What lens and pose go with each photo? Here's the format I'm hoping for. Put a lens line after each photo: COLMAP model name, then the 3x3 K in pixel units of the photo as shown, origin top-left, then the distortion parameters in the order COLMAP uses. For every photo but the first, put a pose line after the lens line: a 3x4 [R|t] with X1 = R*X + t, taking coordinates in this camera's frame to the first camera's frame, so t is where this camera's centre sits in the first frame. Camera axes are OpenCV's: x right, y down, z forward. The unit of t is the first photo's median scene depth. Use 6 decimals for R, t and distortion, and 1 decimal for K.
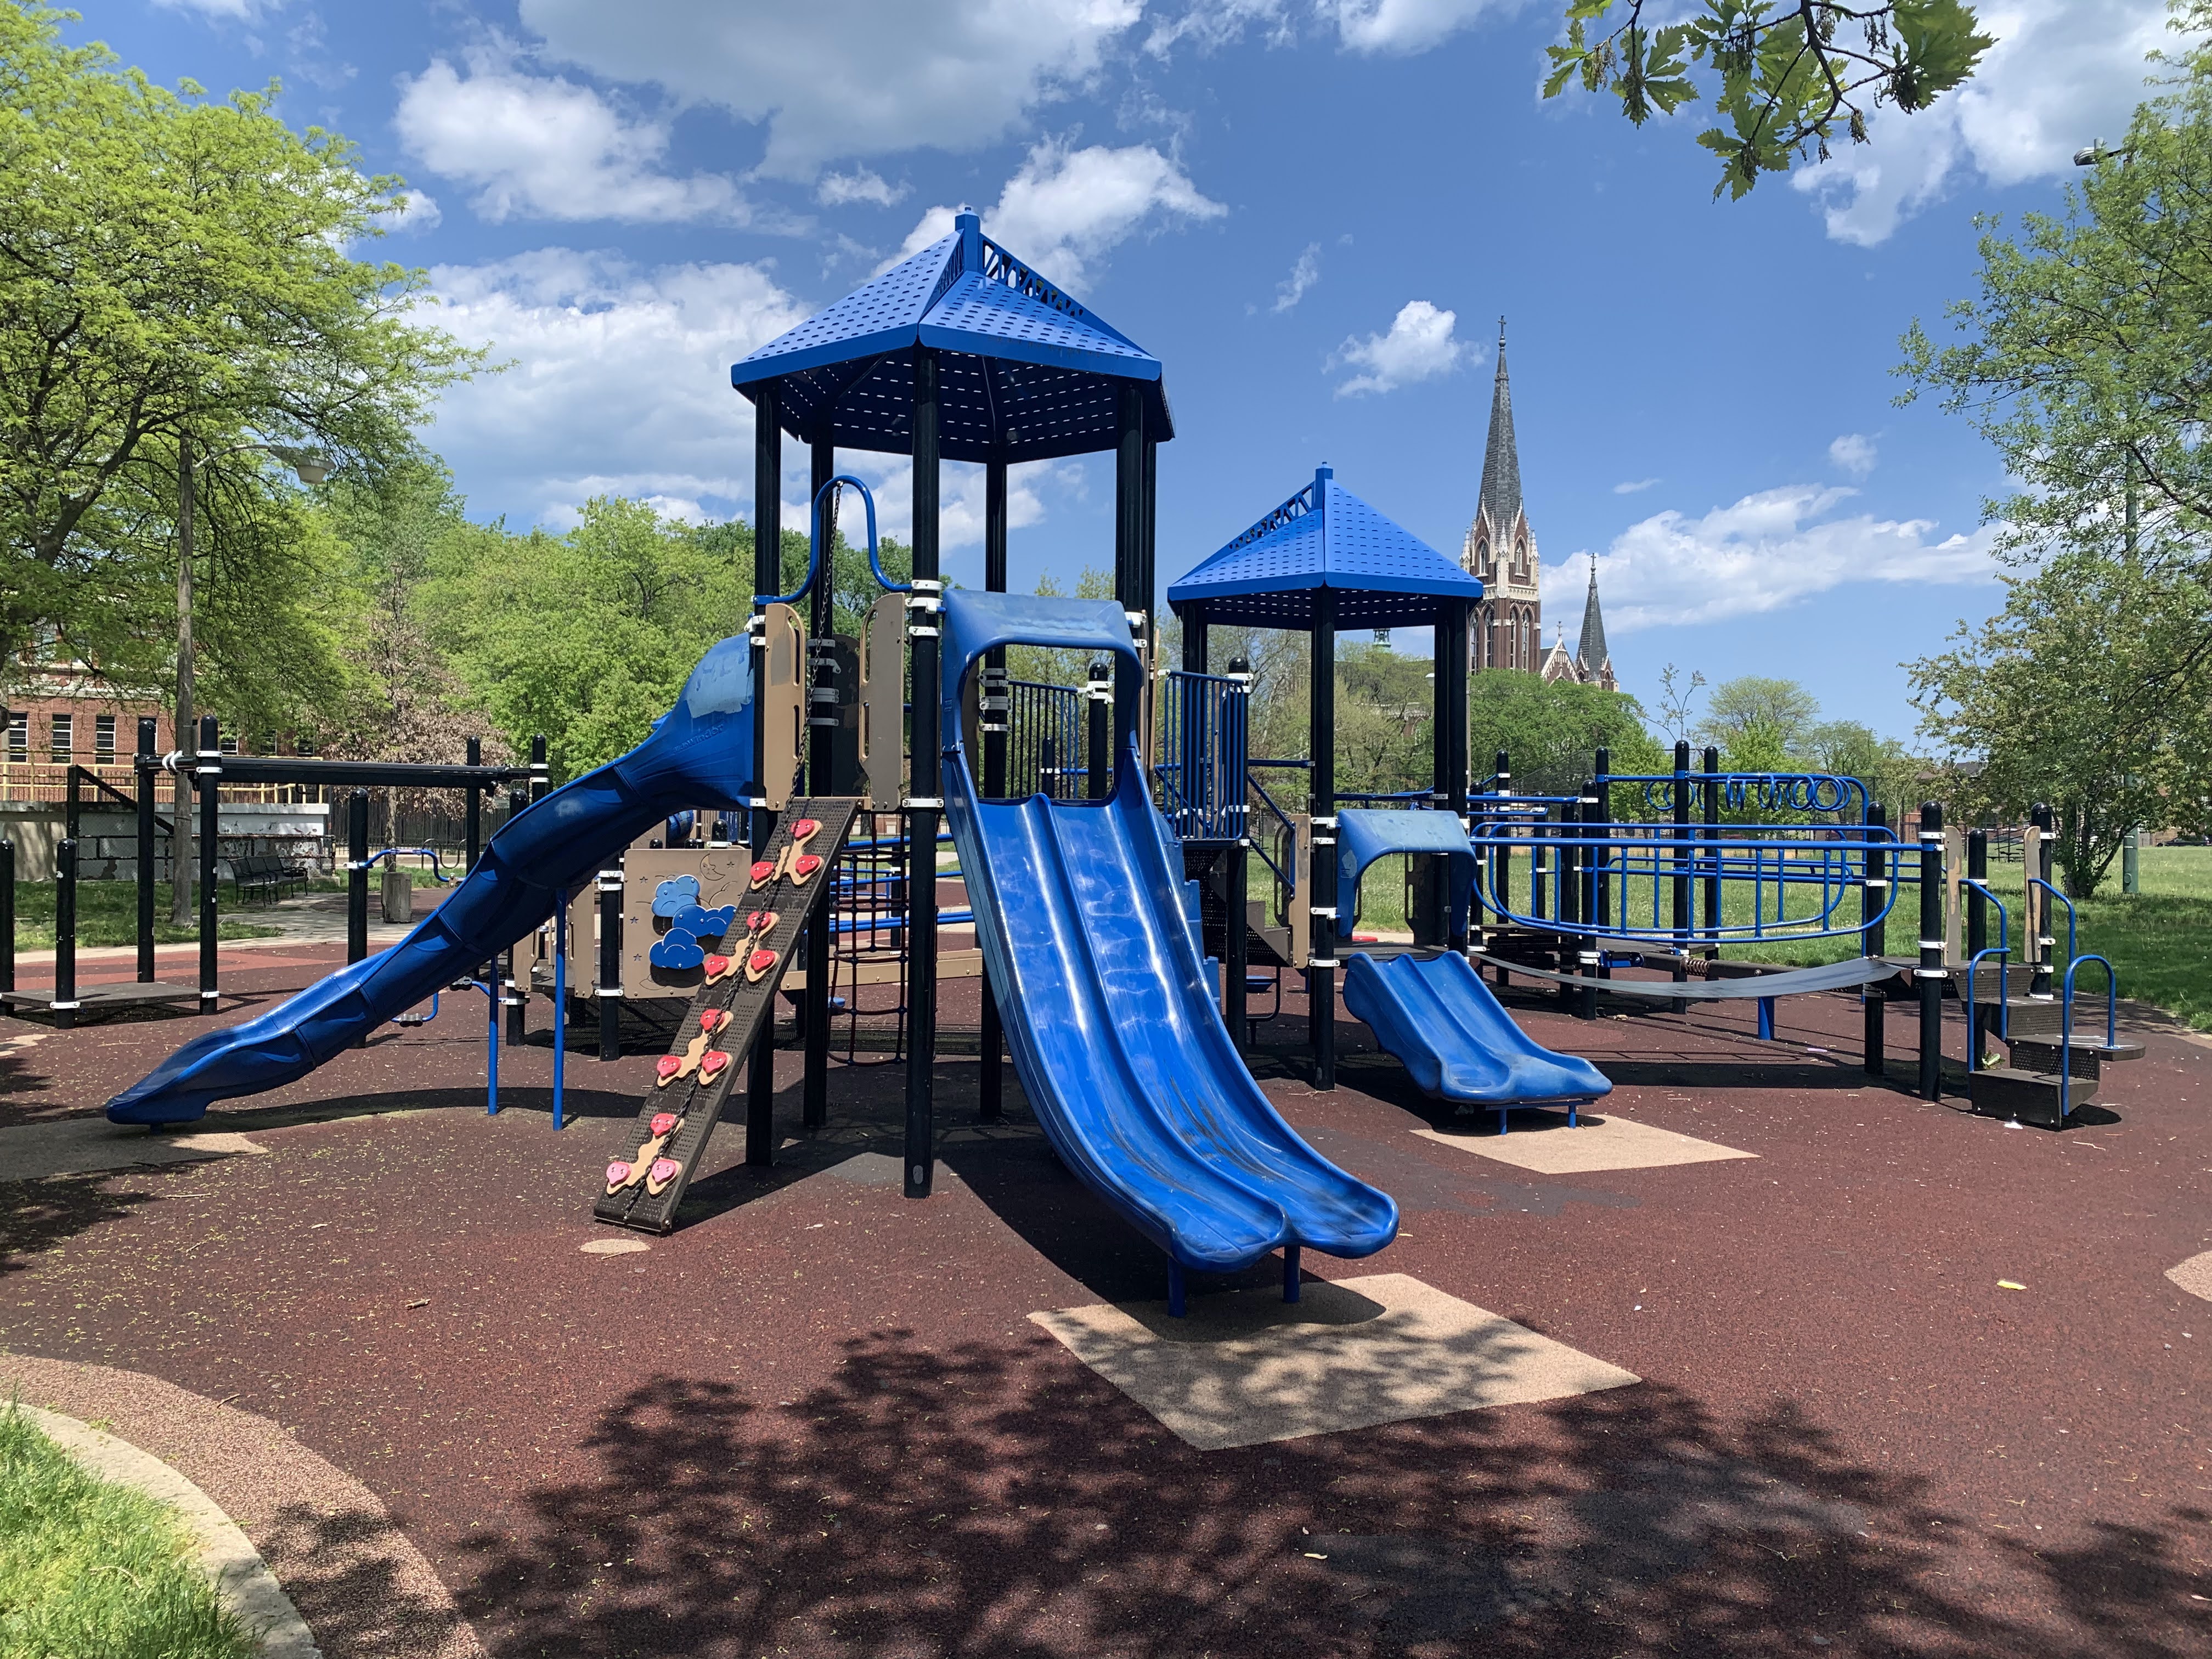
lens RADIAL K [[1712.7, 0, 1106.0], [0, 1712.7, 829.5], [0, 0, 1]] dist [0.046684, -0.041106]
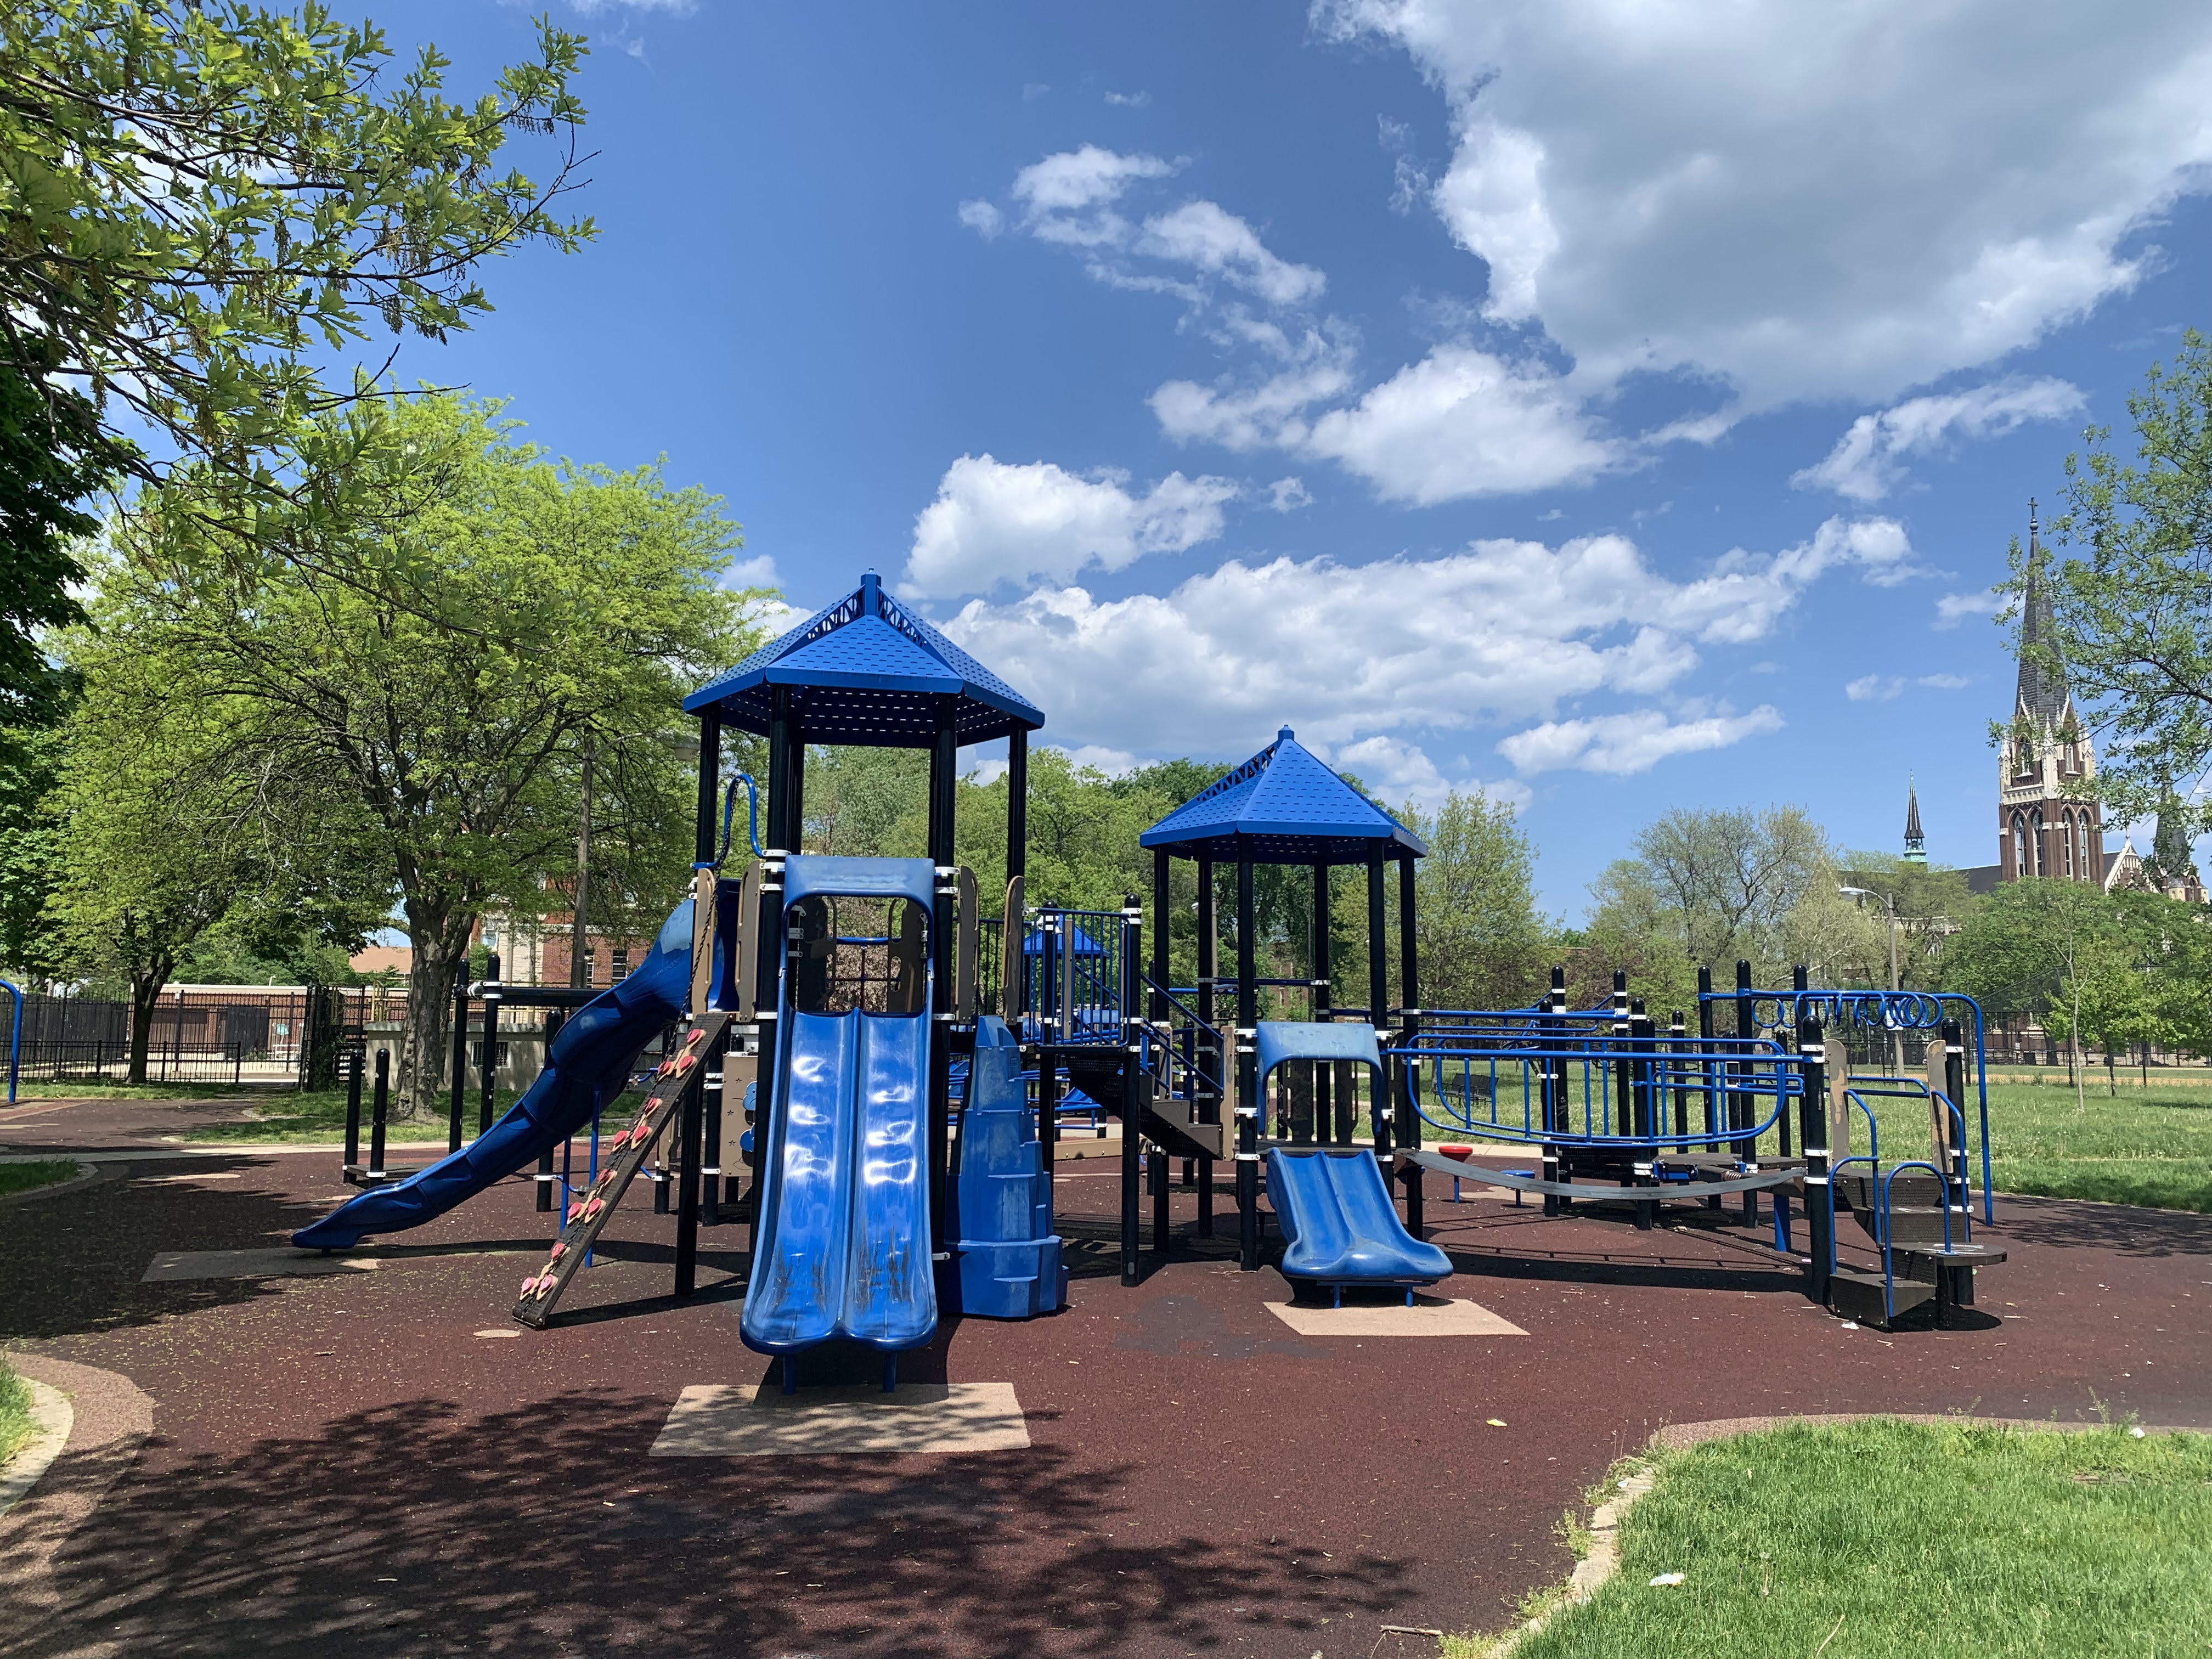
lens RADIAL K [[1712.7, 0, 1106.0], [0, 1712.7, 829.5], [0, 0, 1]] dist [0.046684, -0.041106]
pose [[0.959128, -0.032886, -0.281054, 0.366159], [-0.003725, 0.991671, -0.128746, 0.008477], [0.282947, 0.124531, 0.951017, -0.150644]]
